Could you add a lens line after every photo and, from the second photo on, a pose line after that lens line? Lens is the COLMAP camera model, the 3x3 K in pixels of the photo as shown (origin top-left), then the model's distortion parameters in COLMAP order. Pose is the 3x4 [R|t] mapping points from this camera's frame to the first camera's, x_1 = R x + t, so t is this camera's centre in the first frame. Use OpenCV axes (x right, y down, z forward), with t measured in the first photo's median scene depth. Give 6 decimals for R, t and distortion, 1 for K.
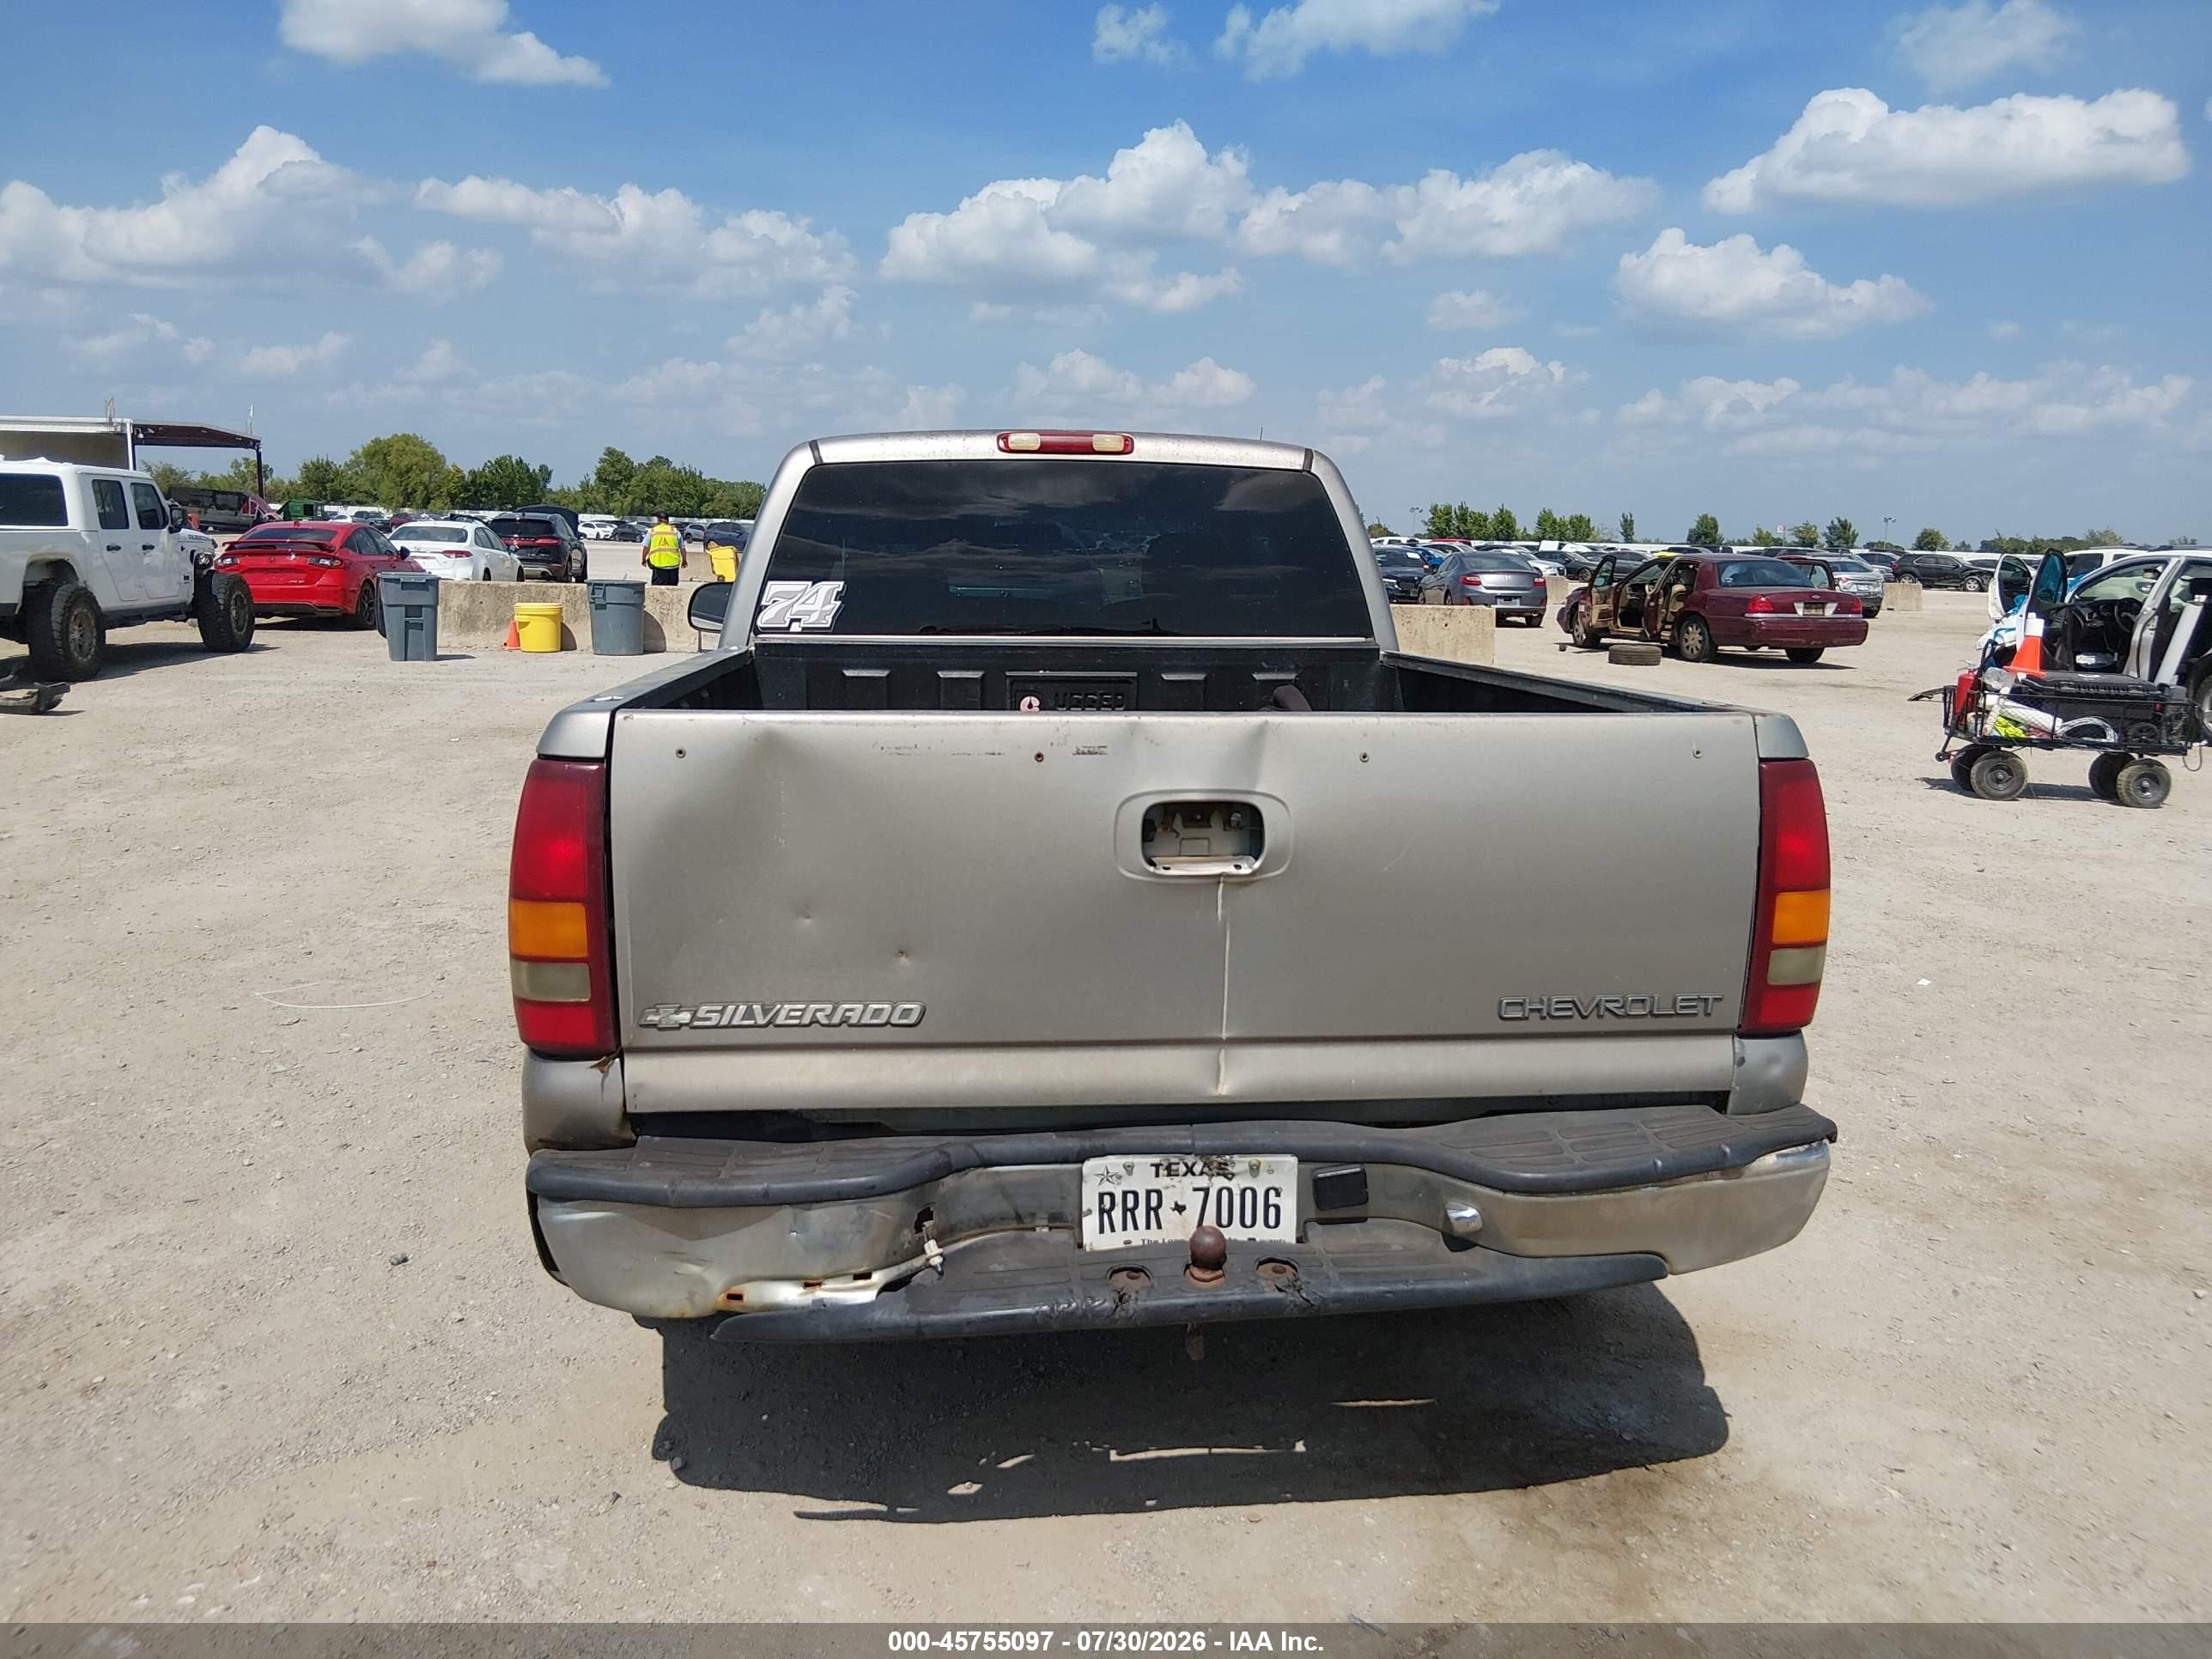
lens RADIAL K [[1662.8, 0, 1101.5], [0, 1662.8, 846.8], [0, 0, 1]] dist [0.097331, -0.176799]
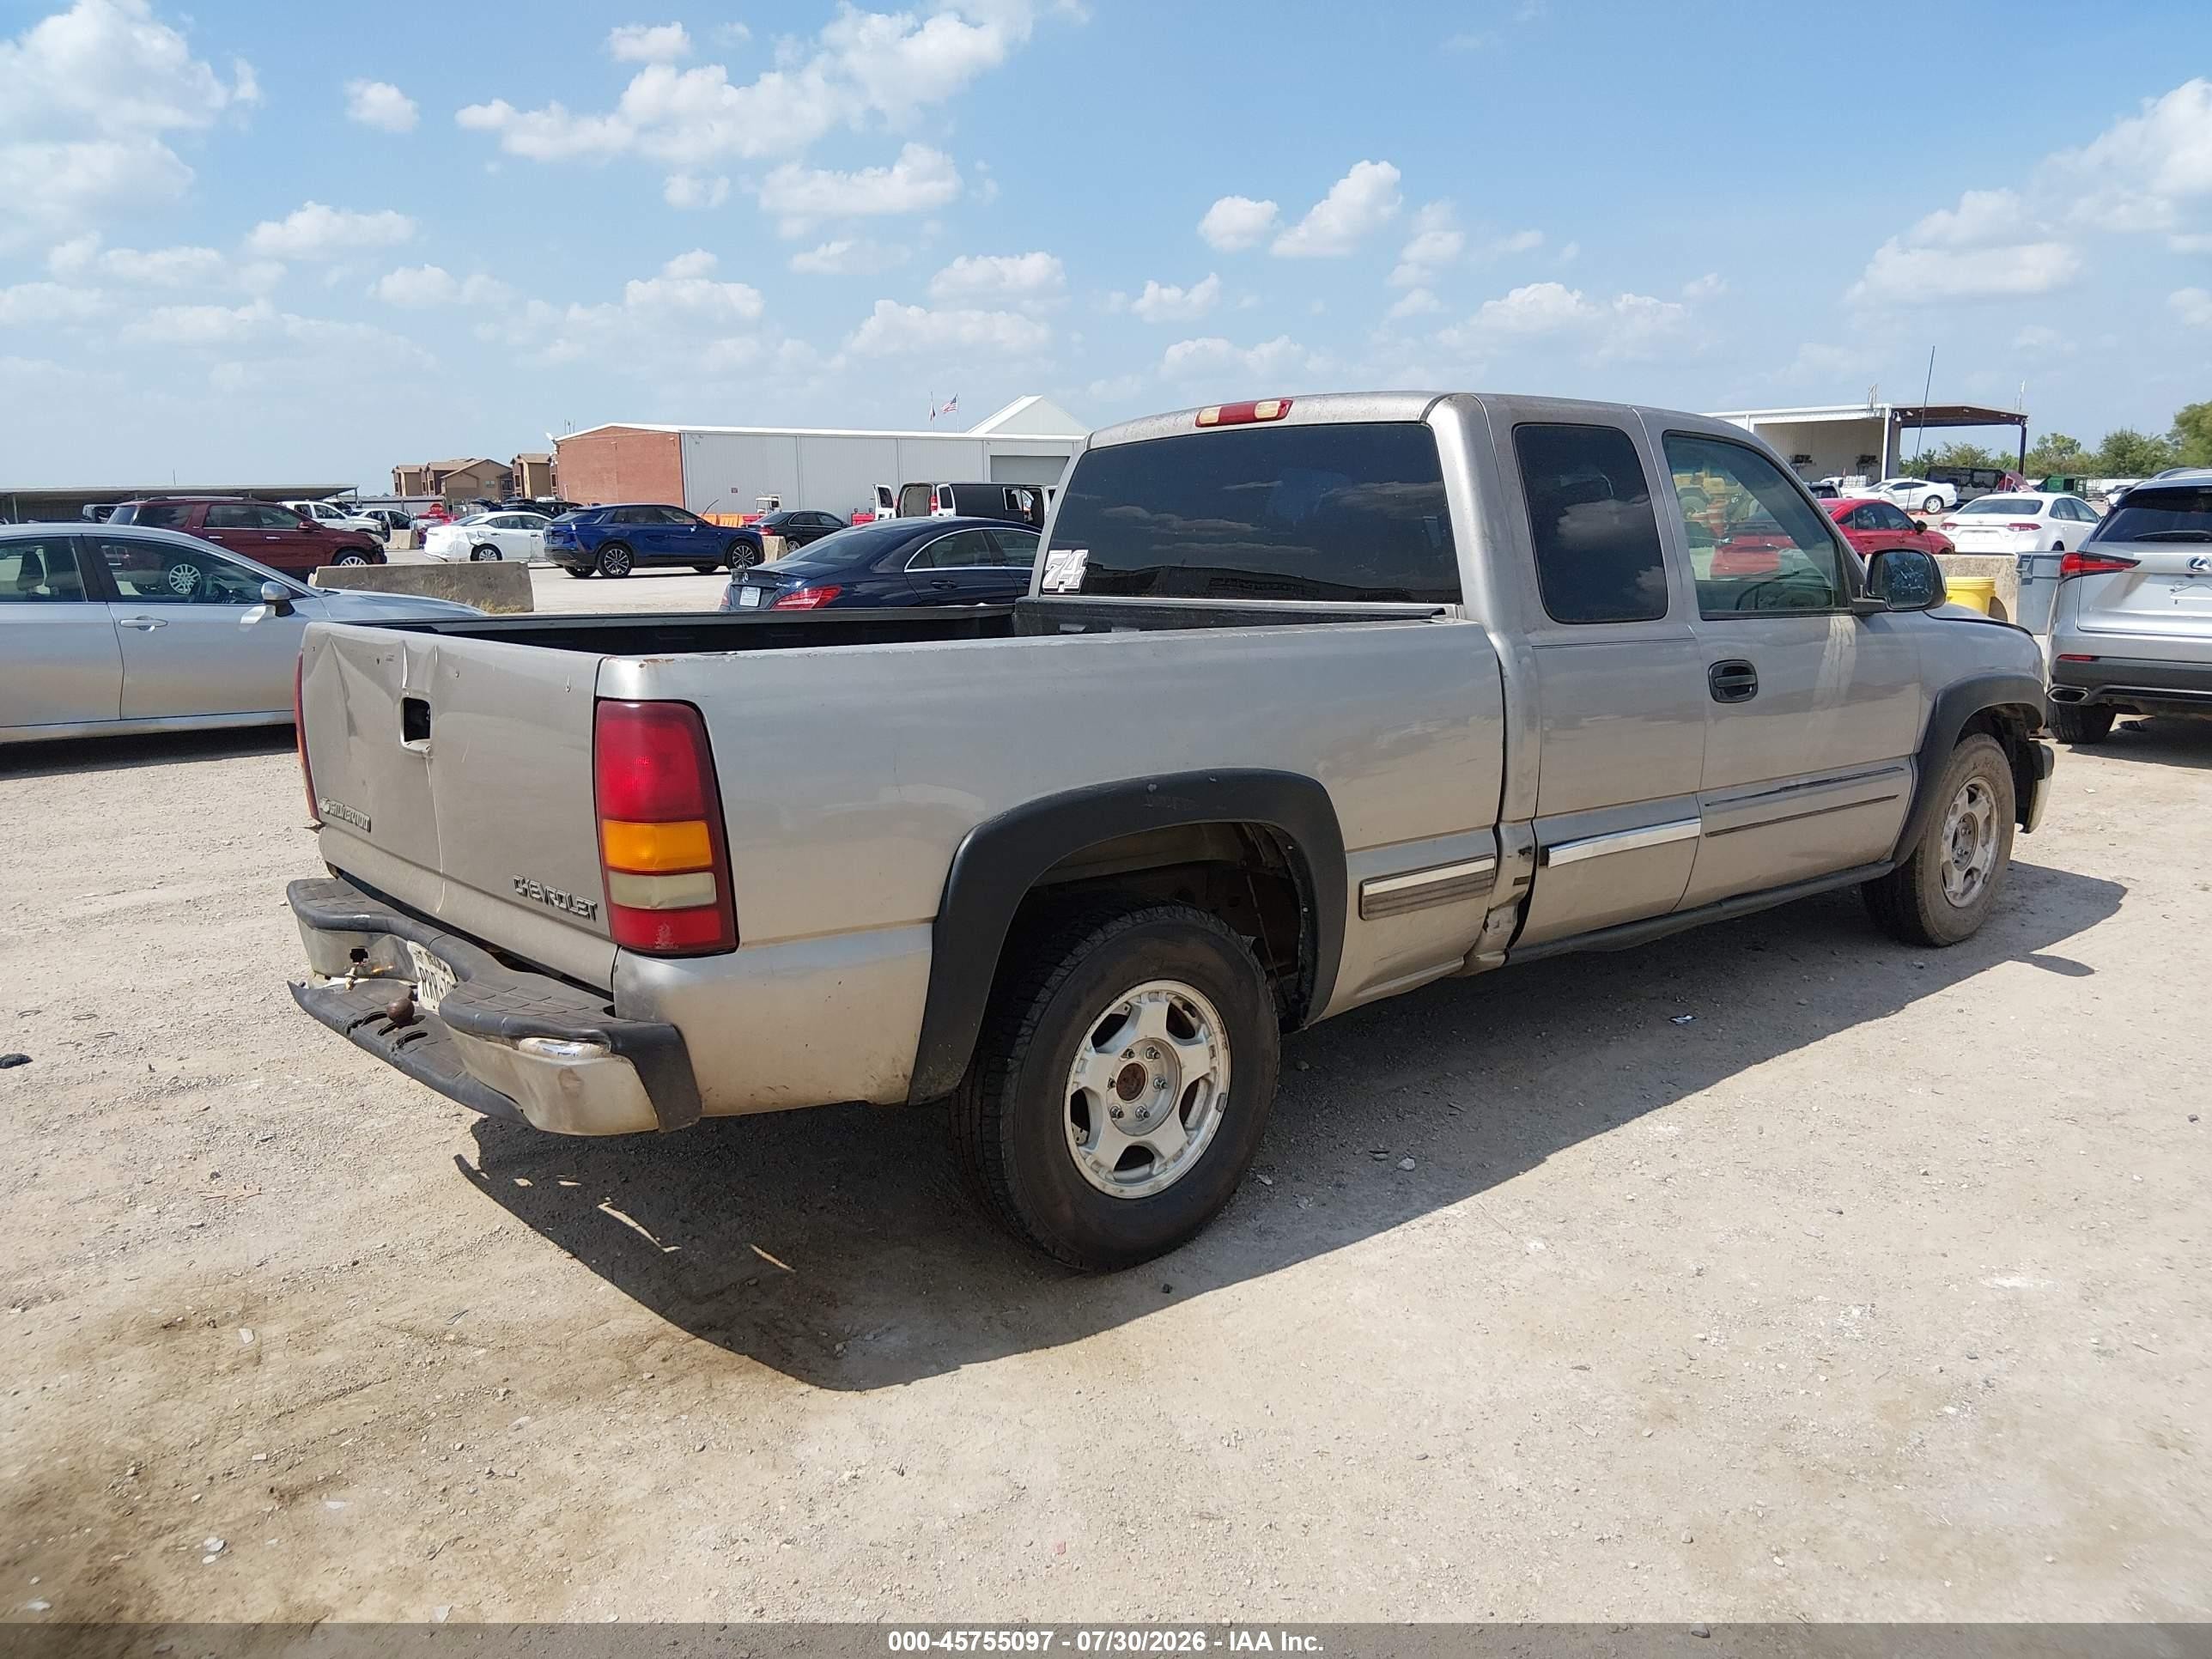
lens RADIAL K [[1662.8, 0, 1101.5], [0, 1662.8, 846.8], [0, 0, 1]] dist [0.097331, -0.176799]
pose [[0.563228, 0.131328, -0.815799, 0.830511], [-0.121137, 0.989745, 0.075696, -0.042171], [0.817374, 0.056190, 0.573360, 0.347476]]
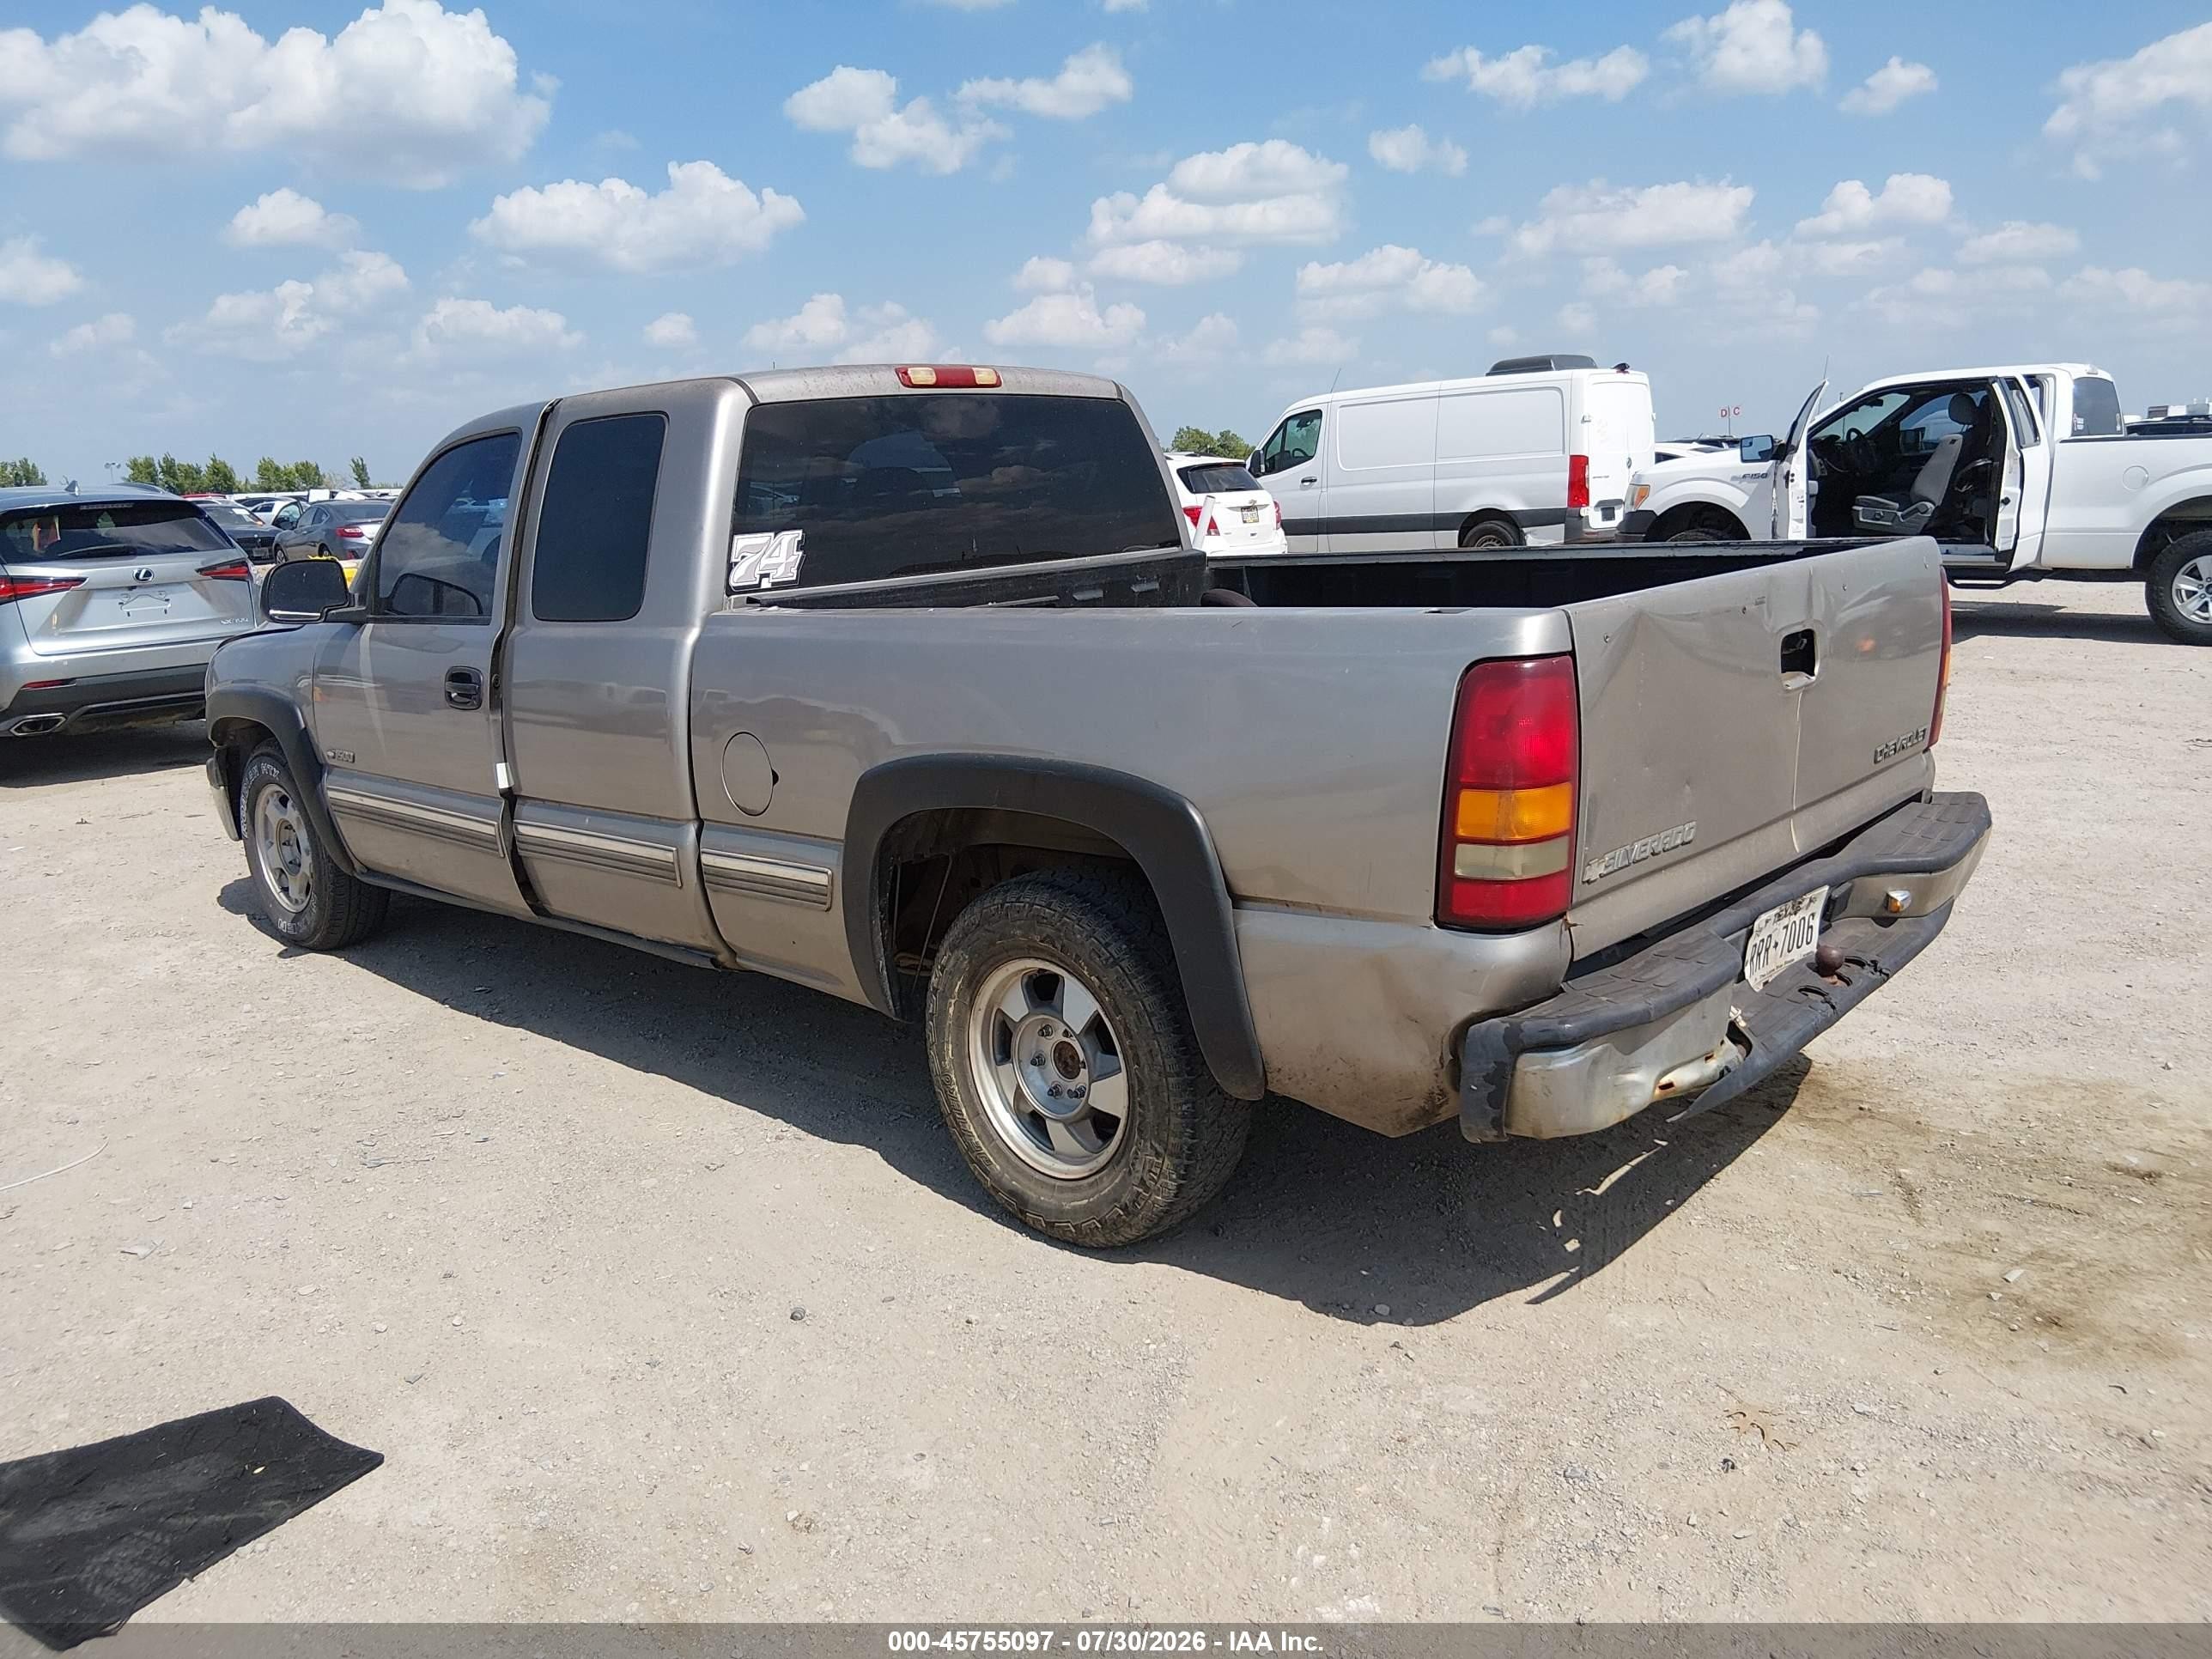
lens RADIAL K [[1653.5, 0, 1117.4], [0, 1653.5, 882.3], [0, 0, 1]] dist [0.071759, -0.130650]
pose [[0.749758, -0.207999, 0.628171, -0.648491], [0.172639, 0.977921, 0.117753, -0.044004], [-0.638794, 0.020161, 0.769113, 0.169369]]
